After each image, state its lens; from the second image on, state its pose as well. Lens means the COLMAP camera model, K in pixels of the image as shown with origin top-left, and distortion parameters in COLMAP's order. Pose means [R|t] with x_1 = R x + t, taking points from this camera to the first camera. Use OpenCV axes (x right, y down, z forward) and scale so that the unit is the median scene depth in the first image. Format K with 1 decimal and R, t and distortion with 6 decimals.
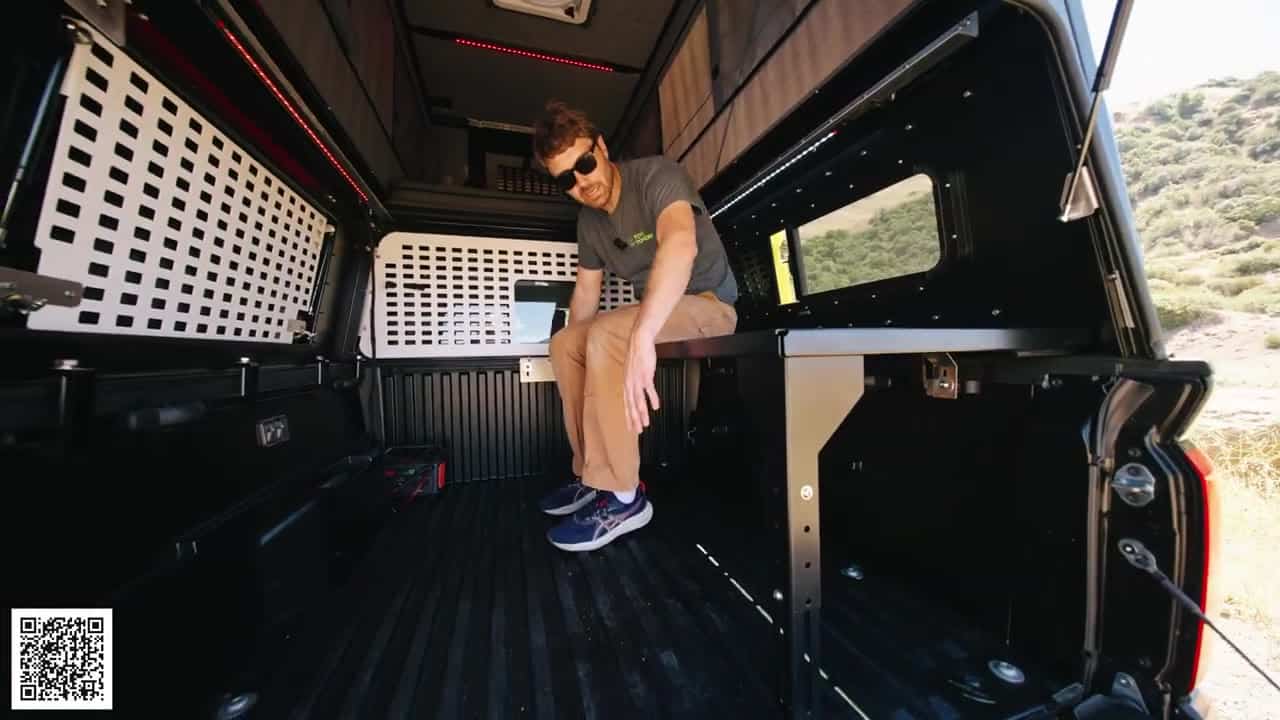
lens RADIAL K [[430.4, 0, 633.7], [0, 430.4, 367.1], [0, 0, 1]] dist [0.005899, -0.002079]
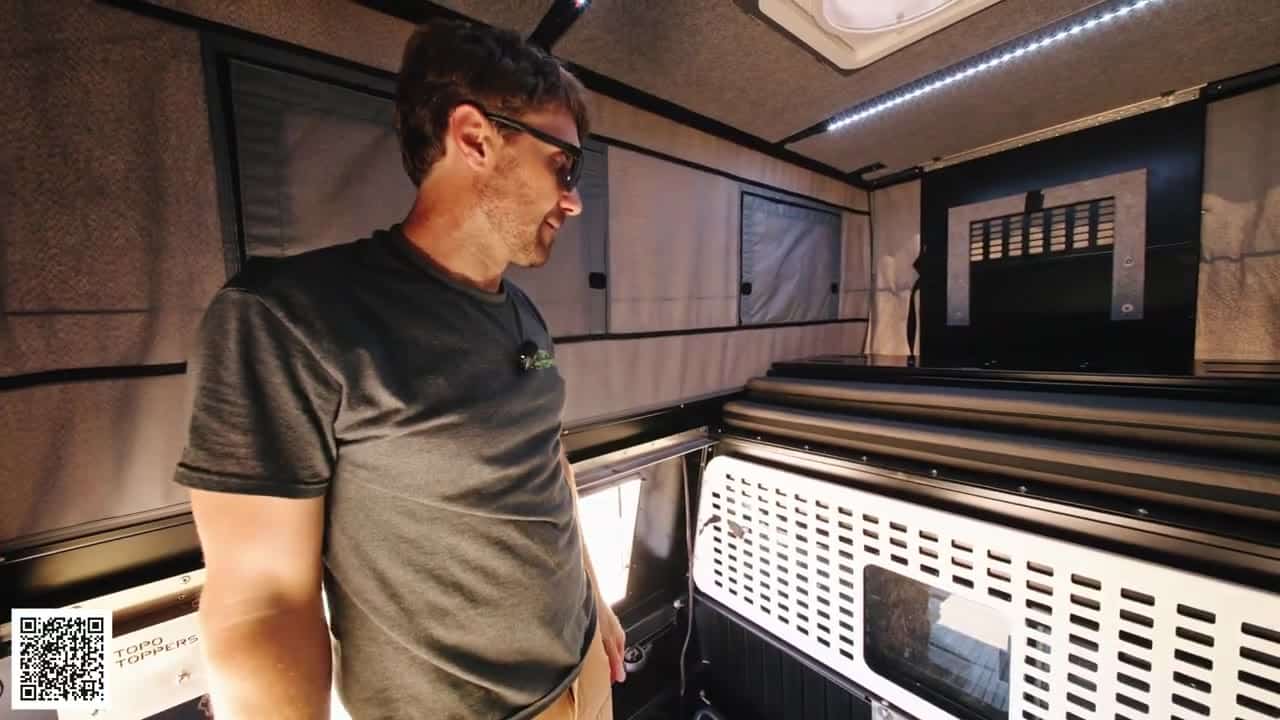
lens RADIAL K [[442.0, 0, 631.9], [0, 442.0, 360.7], [0, 0, 1]] dist [-0.001959, -0.000412]
pose [[0.372021, 0.072017, -0.925426, 0.146599], [0.024620, 0.995869, 0.087396, -0.573513], [0.927898, -0.055297, 0.368711, 0.551666]]
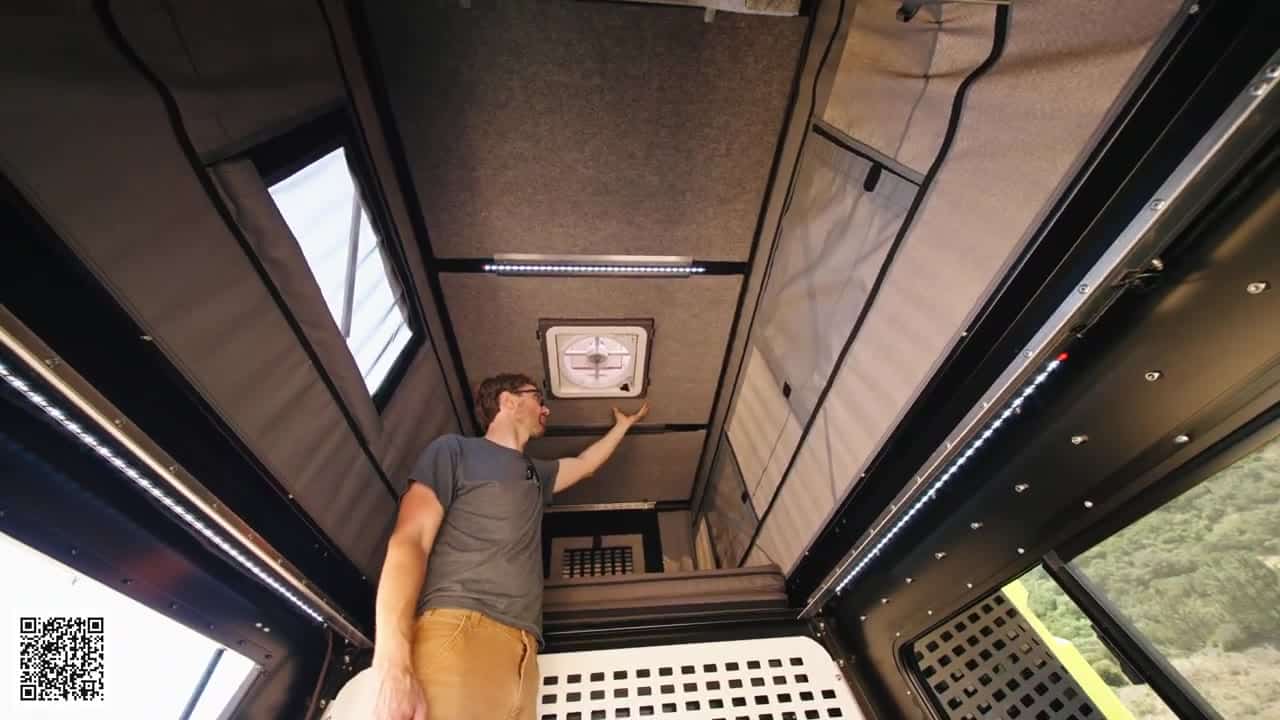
lens RADIAL K [[430.4, 0, 631.2], [0, 430.4, 358.0], [0, 0, 1]] dist [0.005899, -0.002079]
pose [[0.967510, -0.218829, -0.126644, 0.014487], [0.049889, 0.656282, -0.752864, -0.107553], [0.247863, 0.722085, 0.645877, 0.327080]]
